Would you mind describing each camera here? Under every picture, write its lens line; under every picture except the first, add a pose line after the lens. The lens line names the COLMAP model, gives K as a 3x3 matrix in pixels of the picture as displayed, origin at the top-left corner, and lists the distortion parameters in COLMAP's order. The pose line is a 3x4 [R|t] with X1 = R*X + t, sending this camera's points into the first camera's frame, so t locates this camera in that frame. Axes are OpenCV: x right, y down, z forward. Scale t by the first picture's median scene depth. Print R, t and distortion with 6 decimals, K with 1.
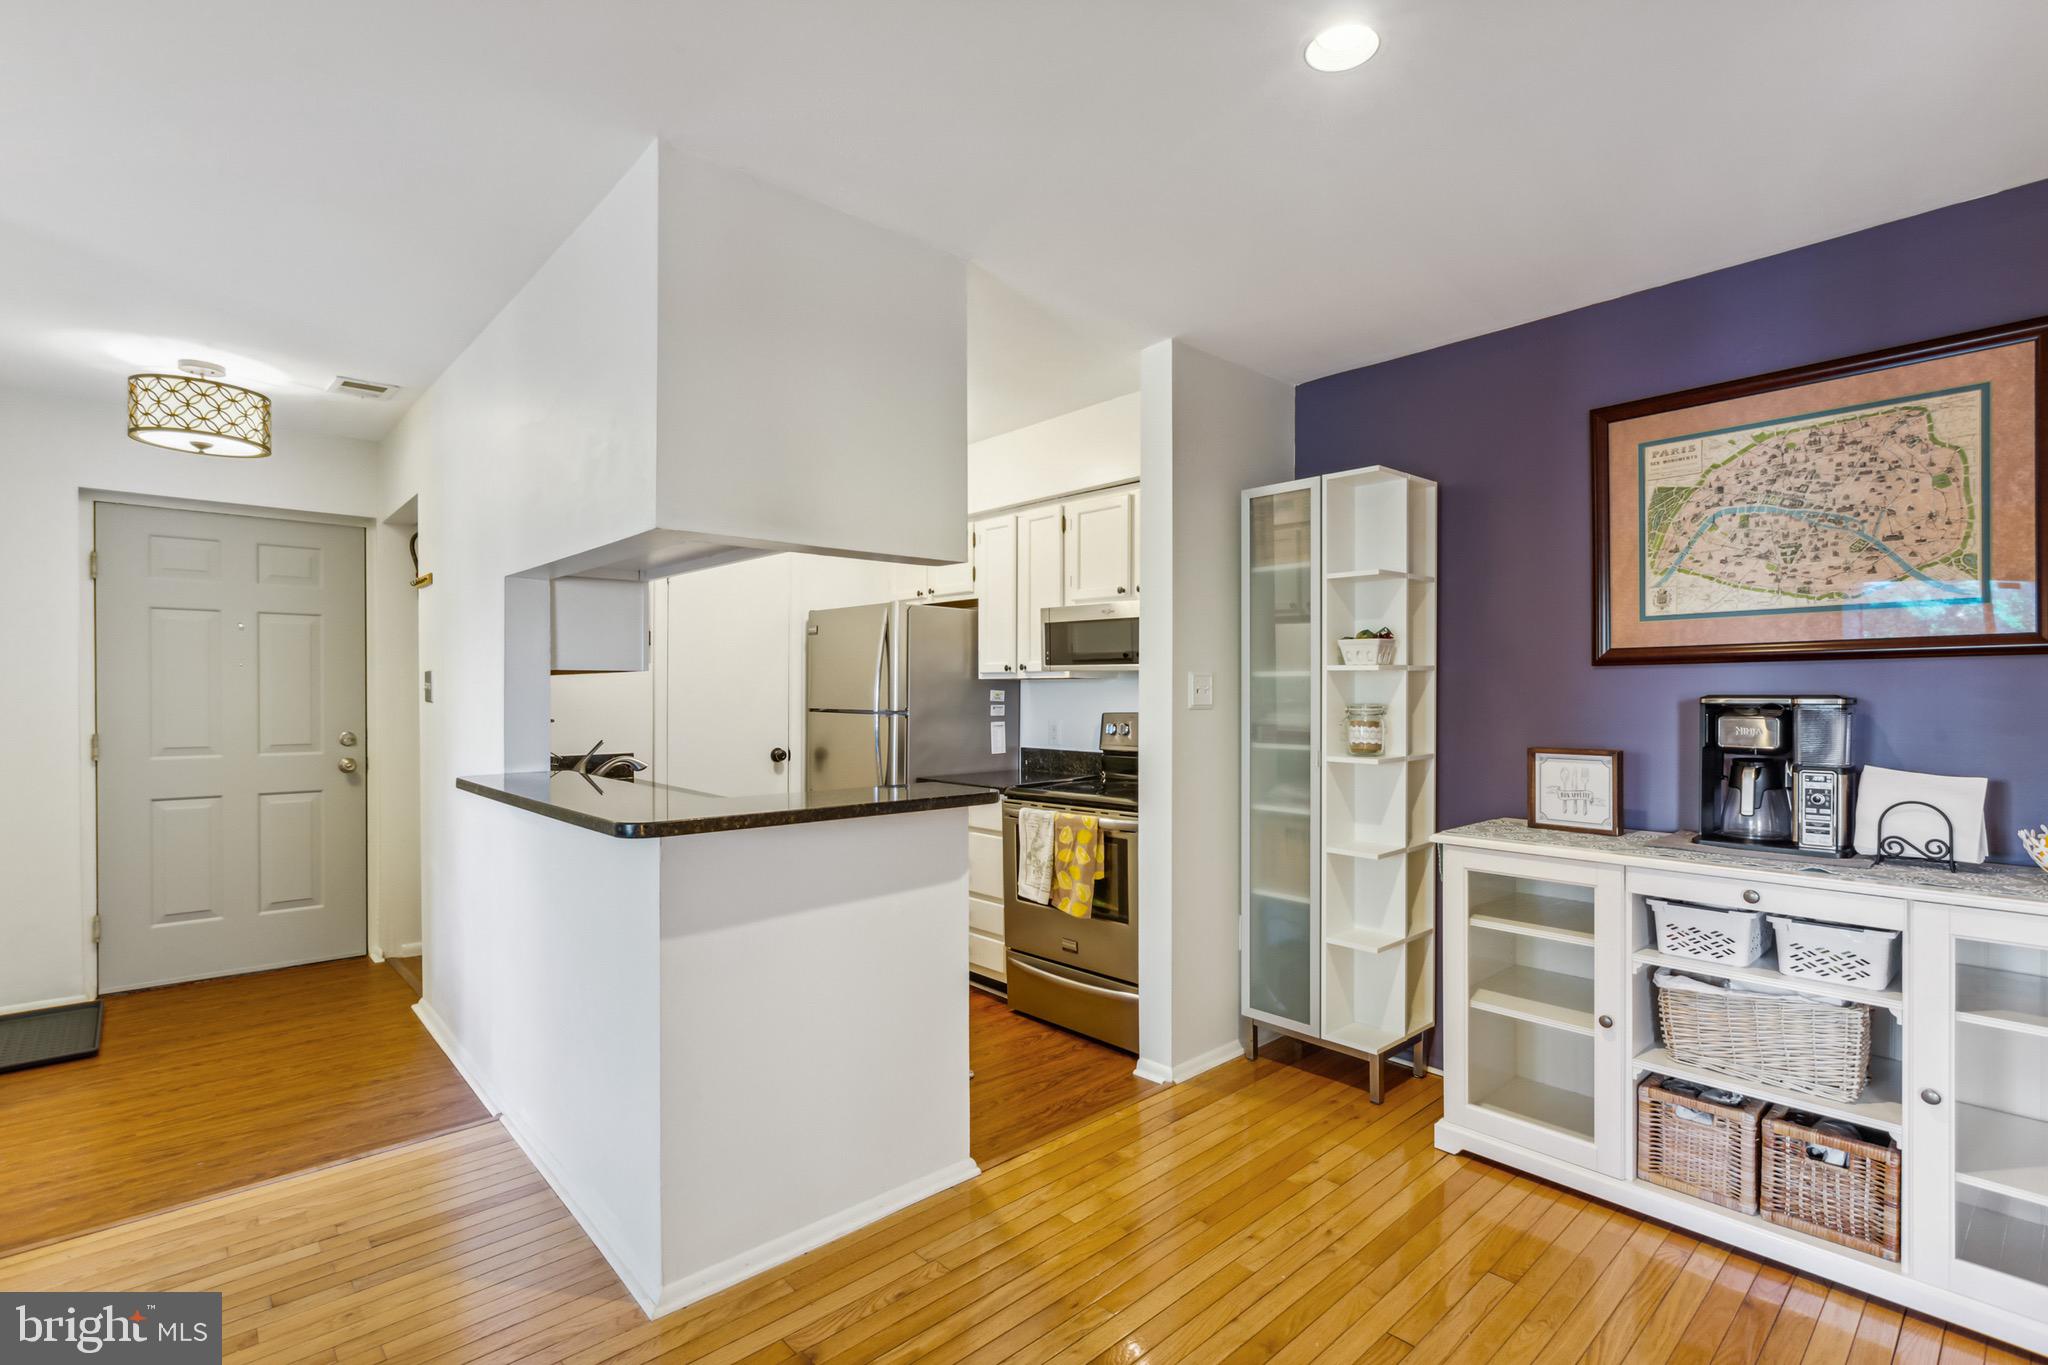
lens RADIAL K [[954.0, 0, 1021.9], [0, 954.0, 707.9], [0, 0, 1]] dist [0.003976, -0.001558]
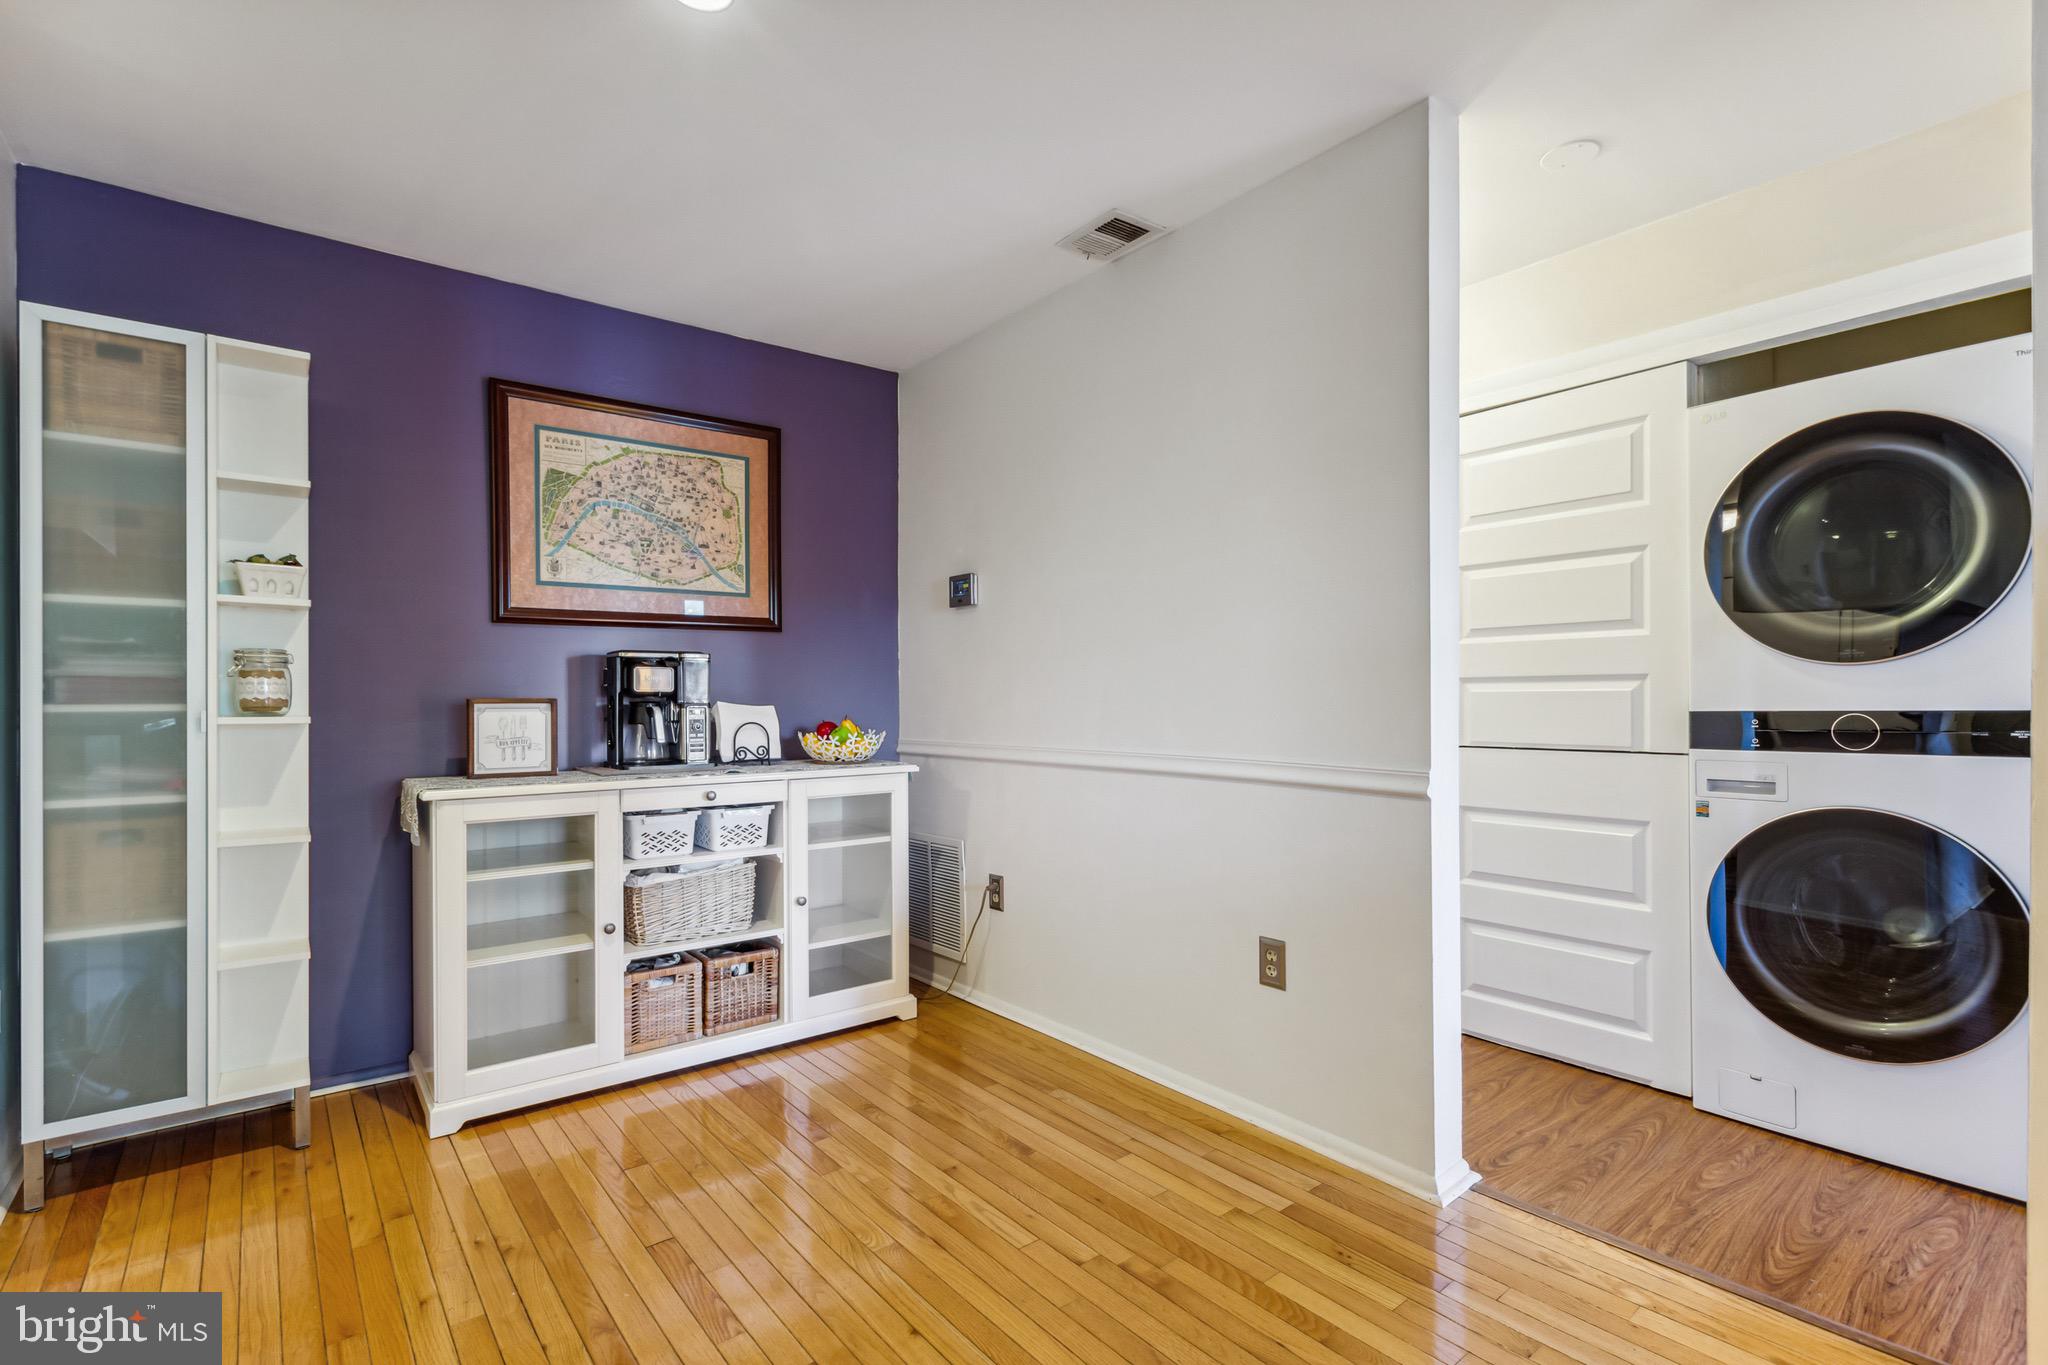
lens RADIAL K [[954.0, 0, 1022.9], [0, 954.0, 703.3], [0, 0, 1]] dist [0.003976, -0.001558]
pose [[0.052817, -0.002381, 0.998601, -0.446296], [0.021152, 0.999775, 0.001265, 0.060045], [-0.998380, 0.021056, 0.052855, 0.390758]]
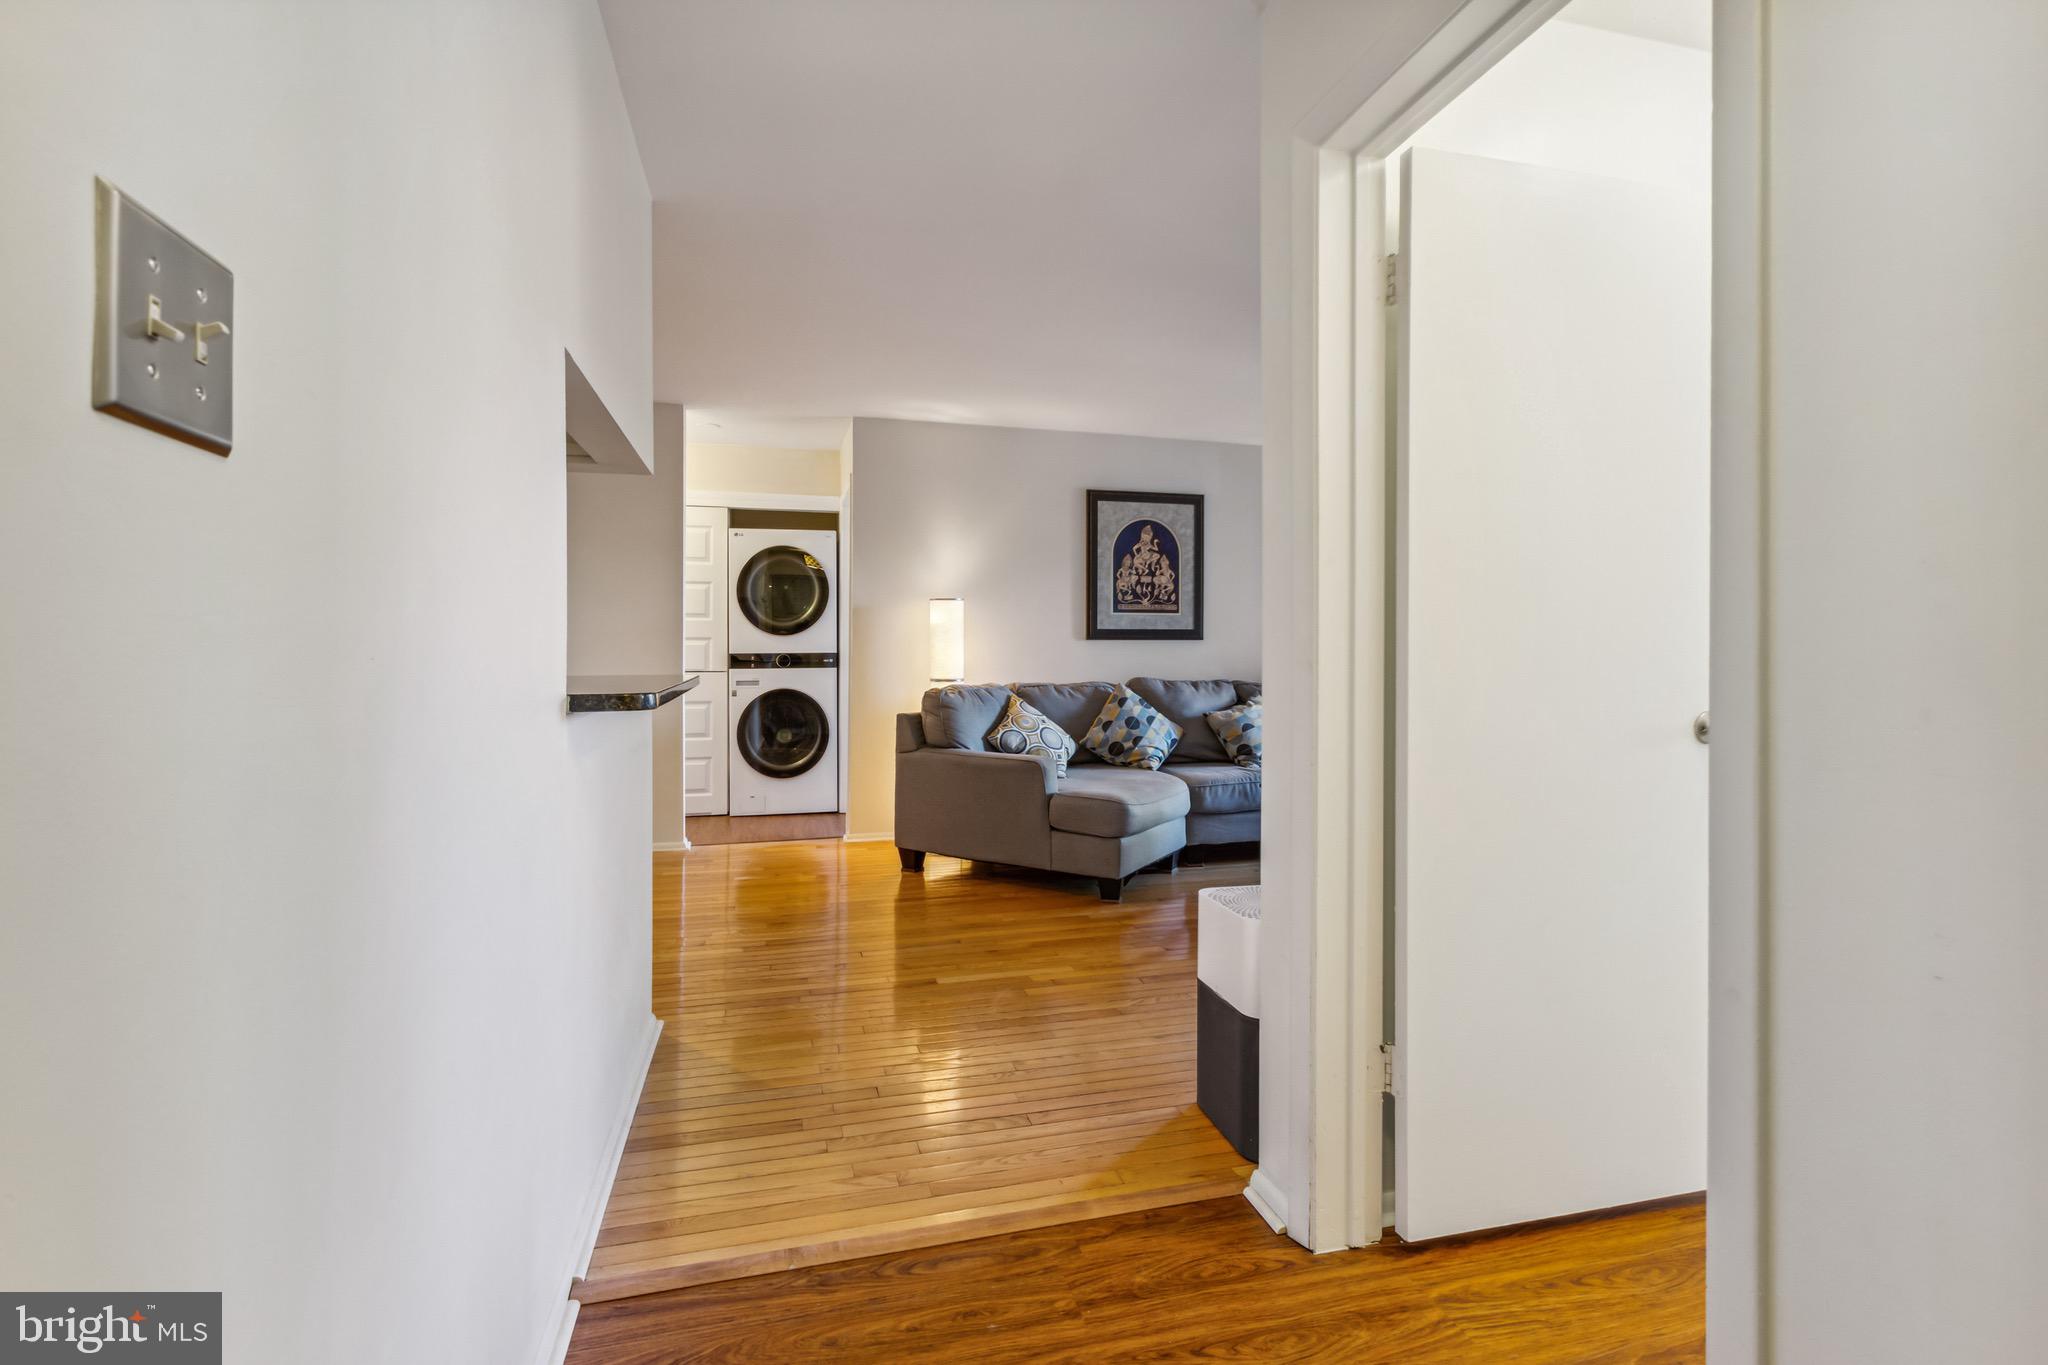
lens RADIAL K [[954.0, 0, 1008.8], [0, 954.0, 642.2], [0, 0, 1]] dist [0.003976, -0.001558]
pose [[-0.883022, 0.003191, 0.469321, -1.155498], [0.008255, 0.999928, 0.008733, 0.041058], [-0.469259, 0.011586, -0.882985, 1.523381]]
